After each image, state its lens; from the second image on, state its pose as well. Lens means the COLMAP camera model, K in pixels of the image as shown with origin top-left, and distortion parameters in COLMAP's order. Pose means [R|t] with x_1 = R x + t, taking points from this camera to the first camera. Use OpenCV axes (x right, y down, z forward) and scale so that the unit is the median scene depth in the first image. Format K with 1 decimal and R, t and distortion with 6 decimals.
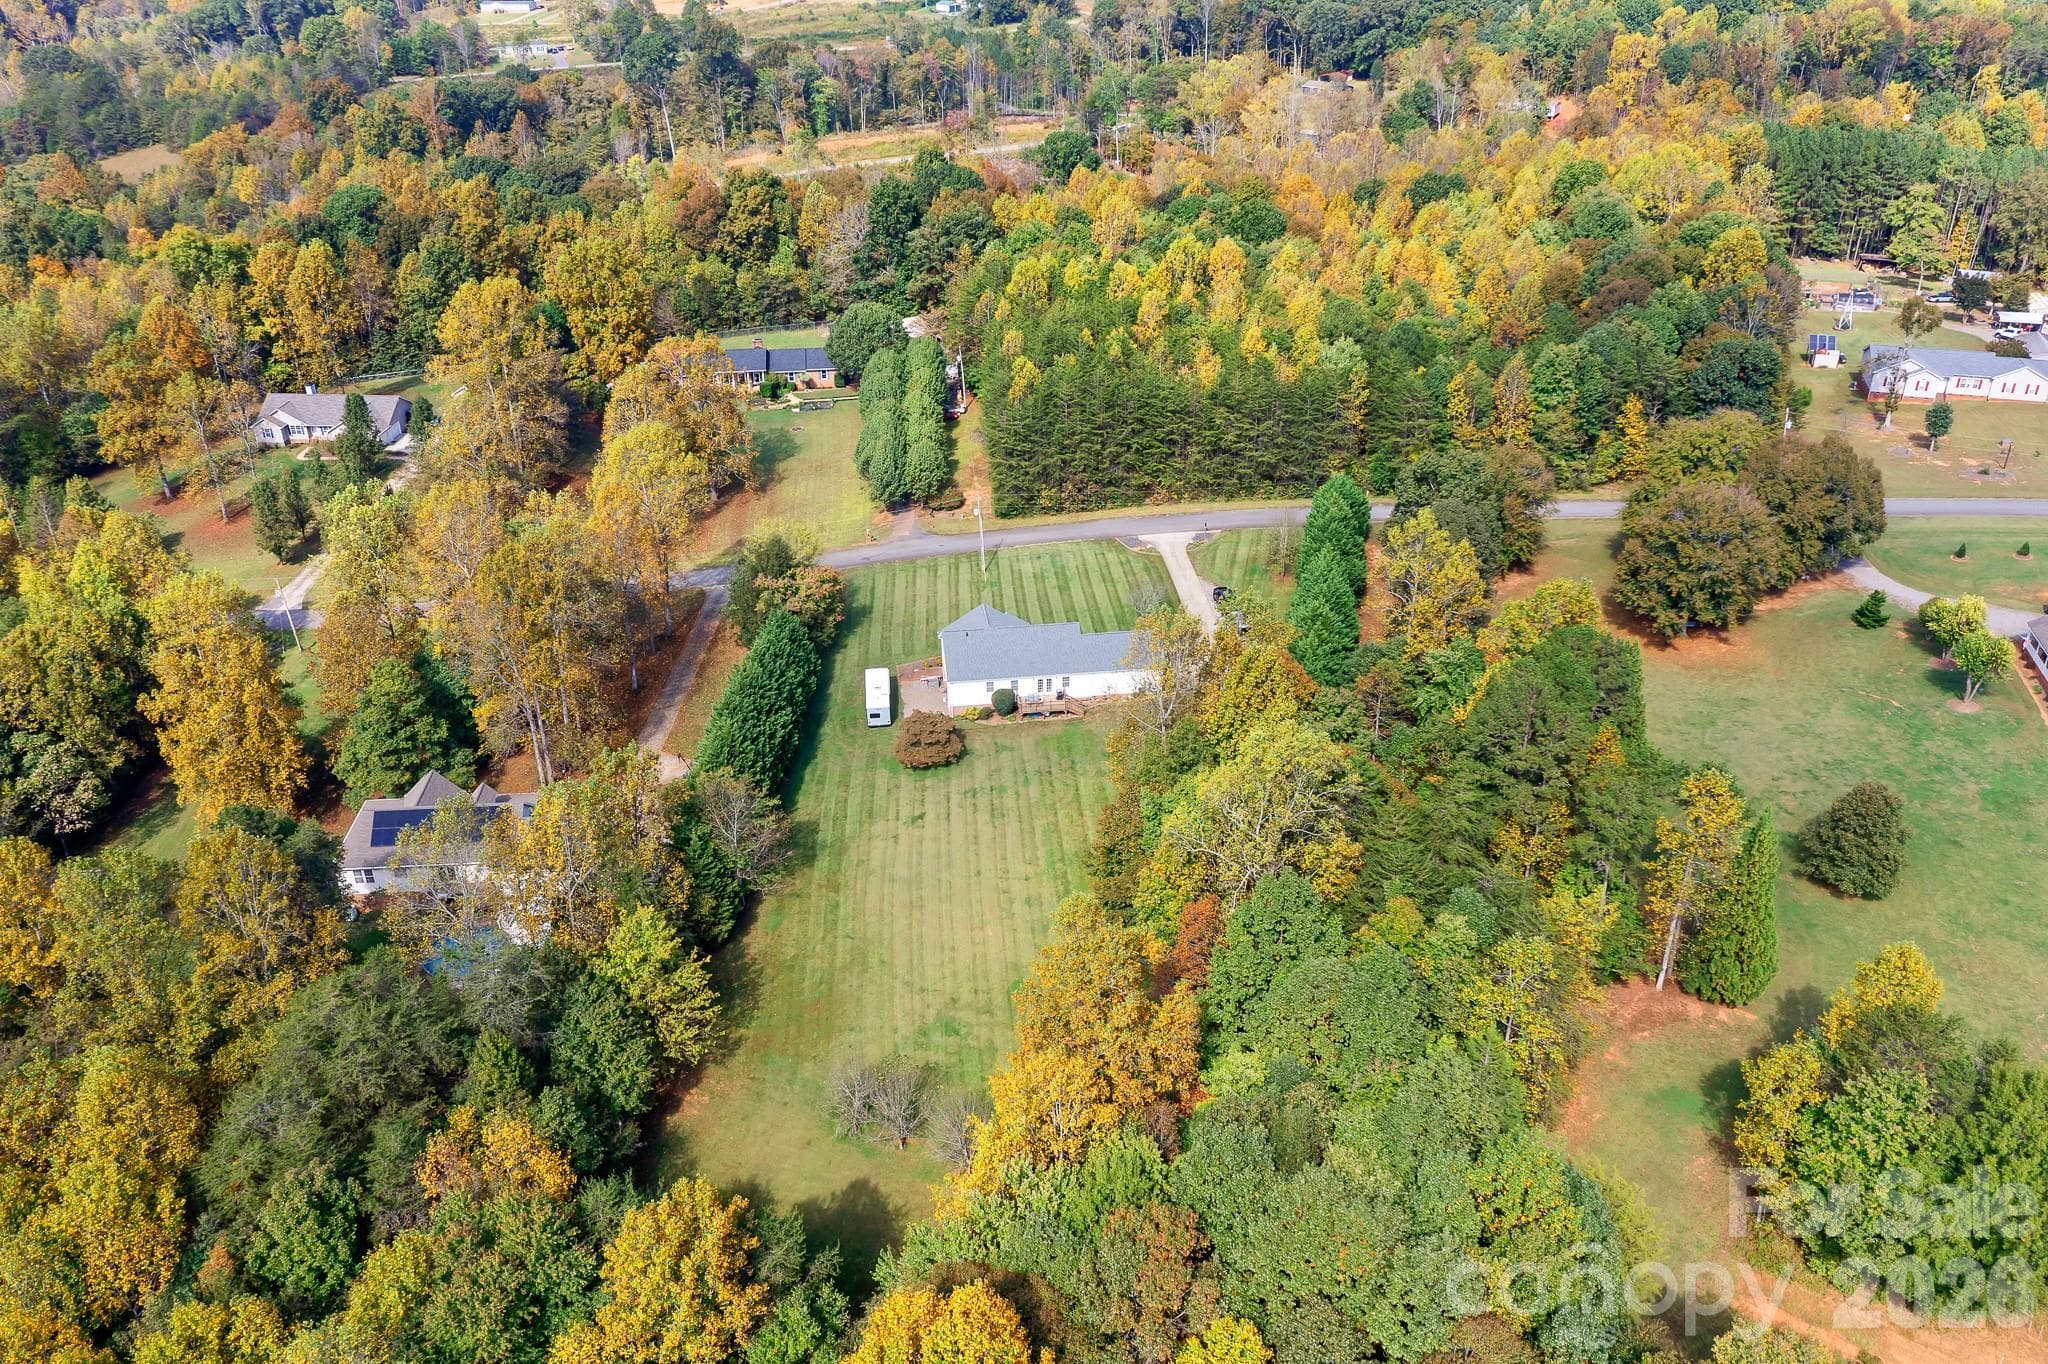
lens RADIAL K [[1619.4, 0, 1024.0], [0, 1619.4, 682.0], [0, 0, 1]] dist [-0.006790, -0.005794]
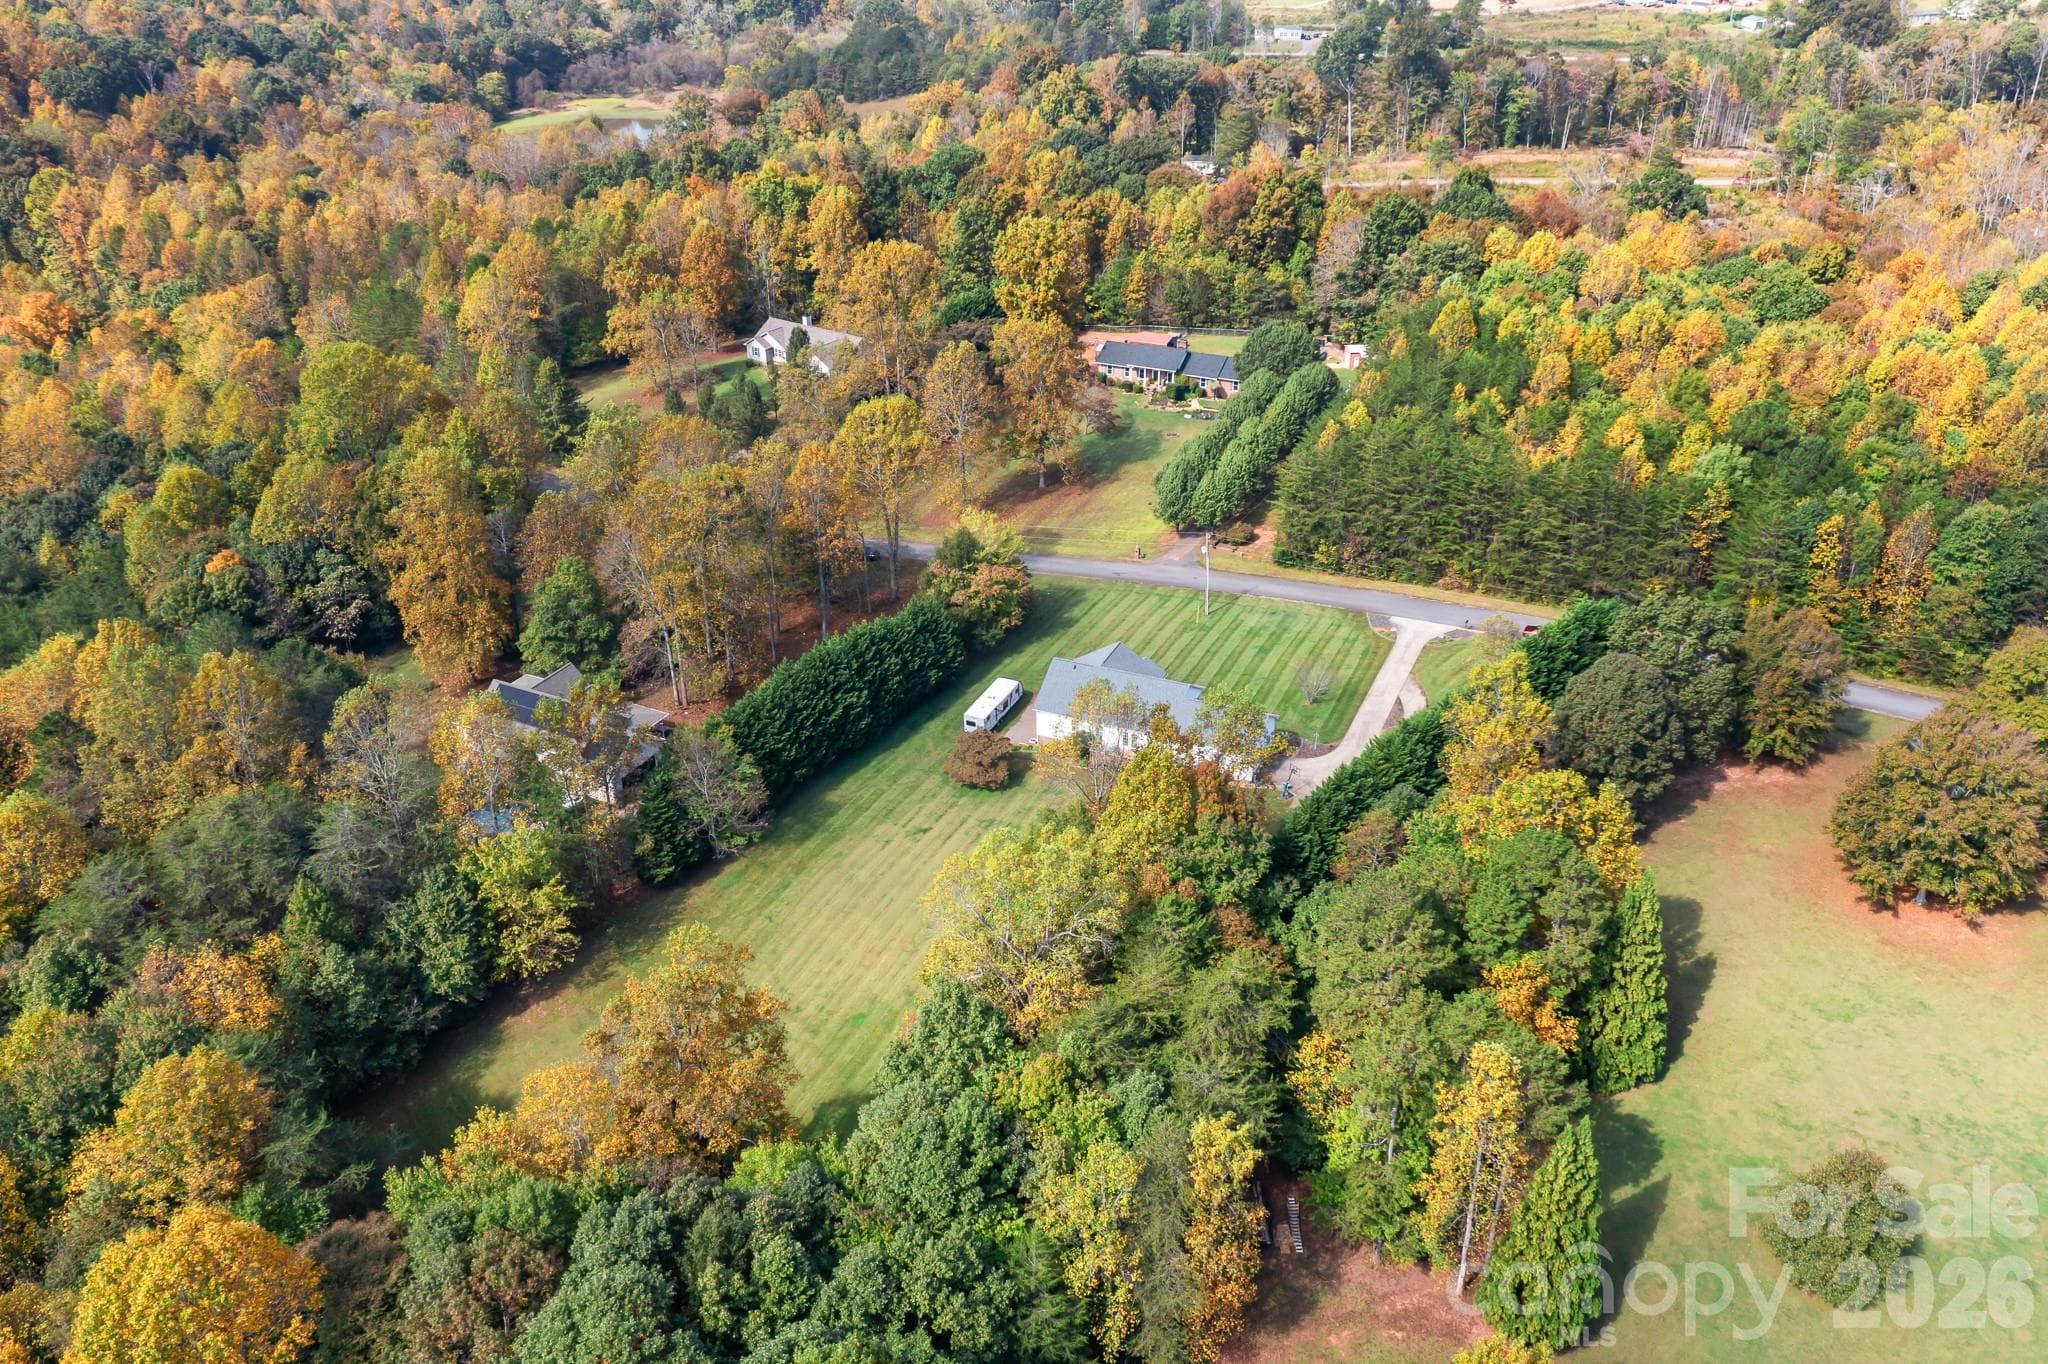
lens RADIAL K [[1619.4, 0, 1024.0], [0, 1619.4, 682.0], [0, 0, 1]] dist [-0.006790, -0.005794]
pose [[0.858950, 0.251632, -0.445967, 0.282980], [-0.249113, 0.966264, 0.065403, -0.058406], [0.447380, 0.054919, 0.892656, 0.101771]]
